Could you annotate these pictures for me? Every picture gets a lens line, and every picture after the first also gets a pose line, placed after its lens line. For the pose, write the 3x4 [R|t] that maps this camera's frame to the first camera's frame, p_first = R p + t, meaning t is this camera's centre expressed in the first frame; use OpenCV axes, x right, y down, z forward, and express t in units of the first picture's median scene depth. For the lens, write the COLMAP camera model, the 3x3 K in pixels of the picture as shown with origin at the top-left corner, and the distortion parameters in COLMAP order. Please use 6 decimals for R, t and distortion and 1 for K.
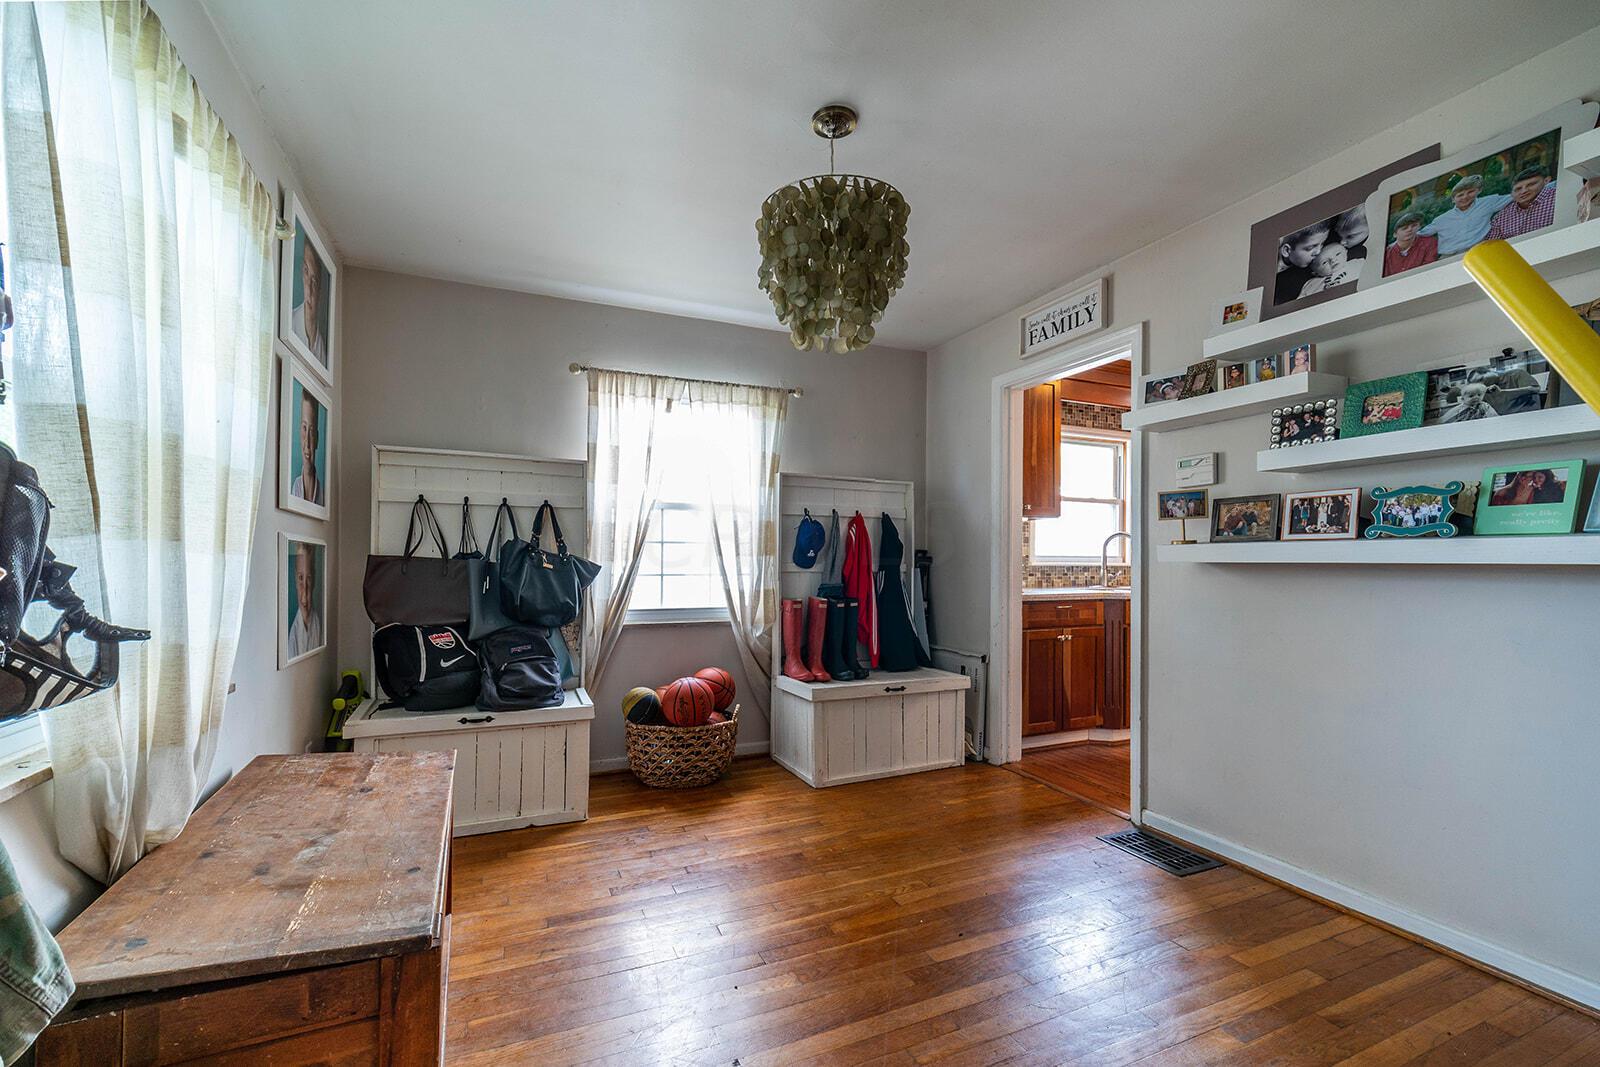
lens RADIAL K [[696.7, 0, 800.0], [0, 696.7, 533.5], [0, 0, 1]] dist [0.000538, -0.000008]
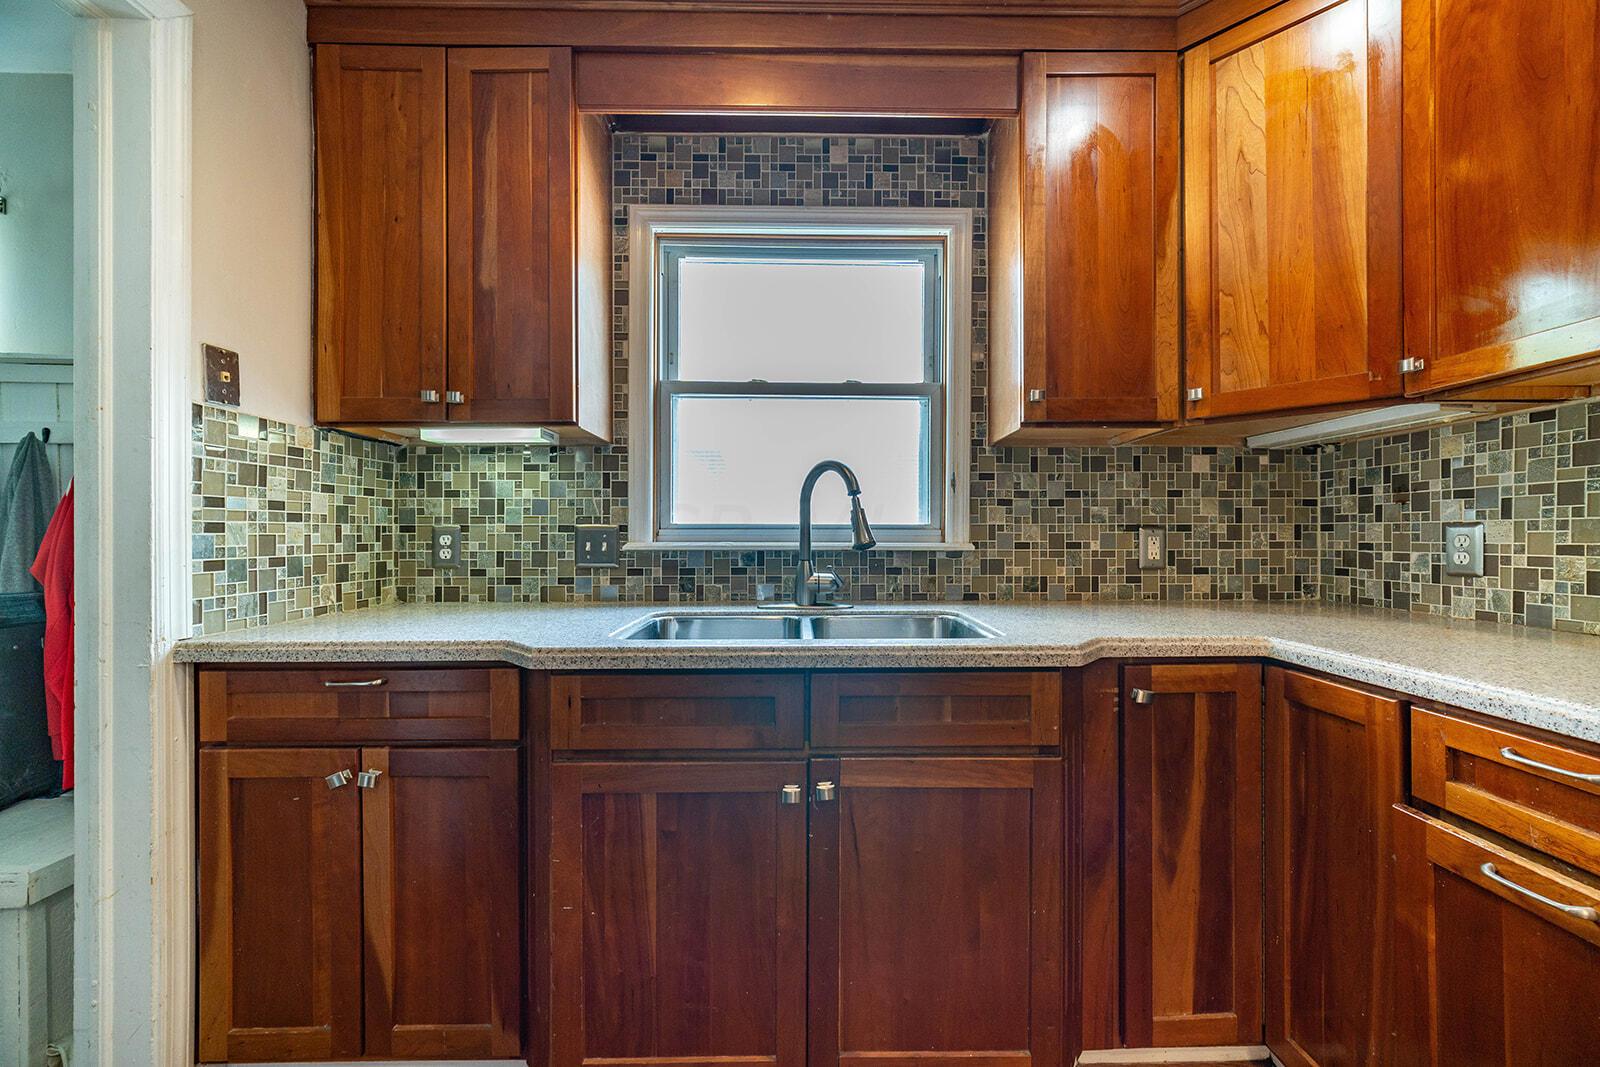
lens RADIAL K [[634.4, 0, 800.0], [0, 634.4, 533.5], [0, 0, 1]] dist [-0.000021, -0.000013]
pose [[0.918972, -0.008956, -0.394222, 0.572062], [0.022986, 0.999259, 0.030883, 0.025974], [0.393653, -0.037442, 0.918496, 0.679235]]
